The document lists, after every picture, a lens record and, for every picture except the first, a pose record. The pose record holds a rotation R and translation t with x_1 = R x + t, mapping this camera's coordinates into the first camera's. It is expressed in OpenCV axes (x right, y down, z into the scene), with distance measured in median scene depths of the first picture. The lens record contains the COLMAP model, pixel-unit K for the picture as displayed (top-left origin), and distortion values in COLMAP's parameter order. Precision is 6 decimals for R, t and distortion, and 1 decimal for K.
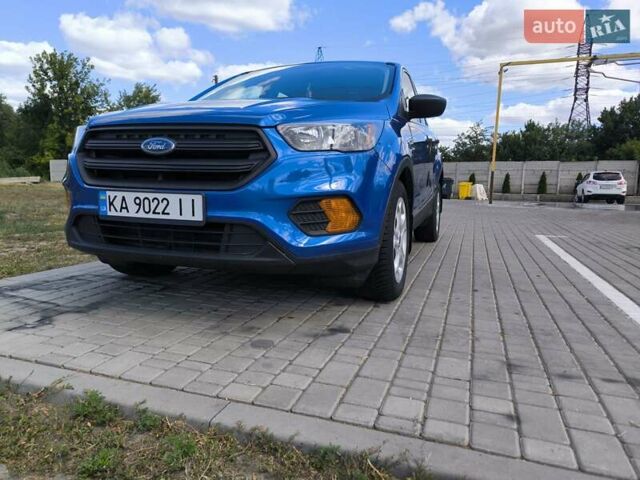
lens RADIAL K [[450.9, 0, 320.3], [0, 450.9, 243.3], [0, 0, 1]] dist [0.028465, -0.014804]
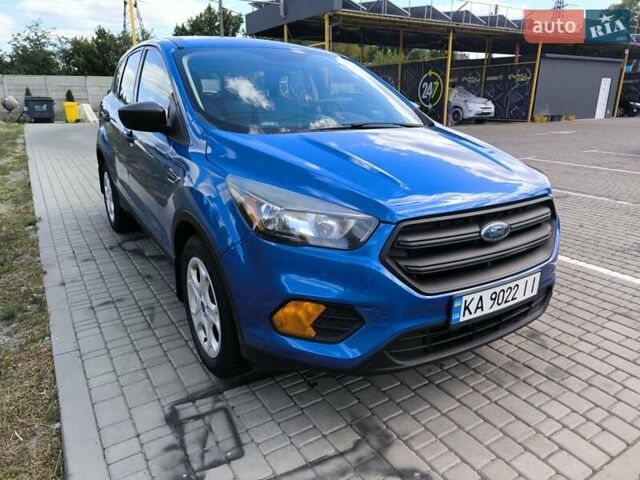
lens RADIAL K [[450.9, 0, 321.9], [0, 450.9, 240.0], [0, 0, 1]] dist [0.028465, -0.014804]
pose [[0.621366, -0.254515, 0.741031, -0.930897], [0.110156, 0.964754, 0.238988, -0.337235], [-0.775739, -0.066871, 0.627501, 0.515281]]
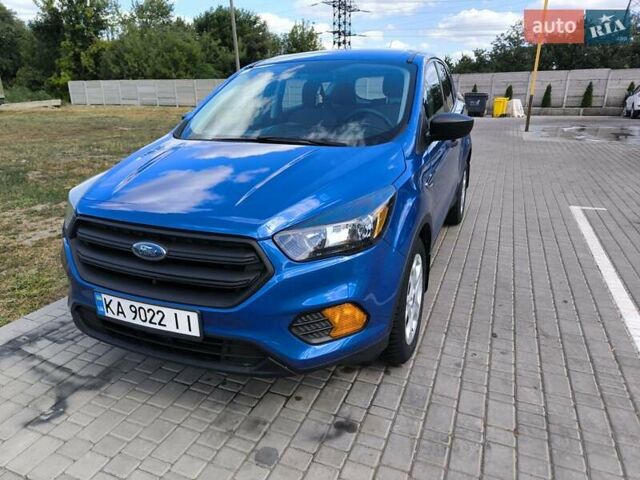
lens RADIAL K [[450.9, 0, 315.3], [0, 450.9, 245.7], [0, 0, 1]] dist [0.028465, -0.014804]
pose [[0.997592, -0.007859, -0.068912, 0.035696], [0.021400, 0.979962, 0.198030, -0.297816], [0.065974, -0.199028, 0.977771, 0.083639]]
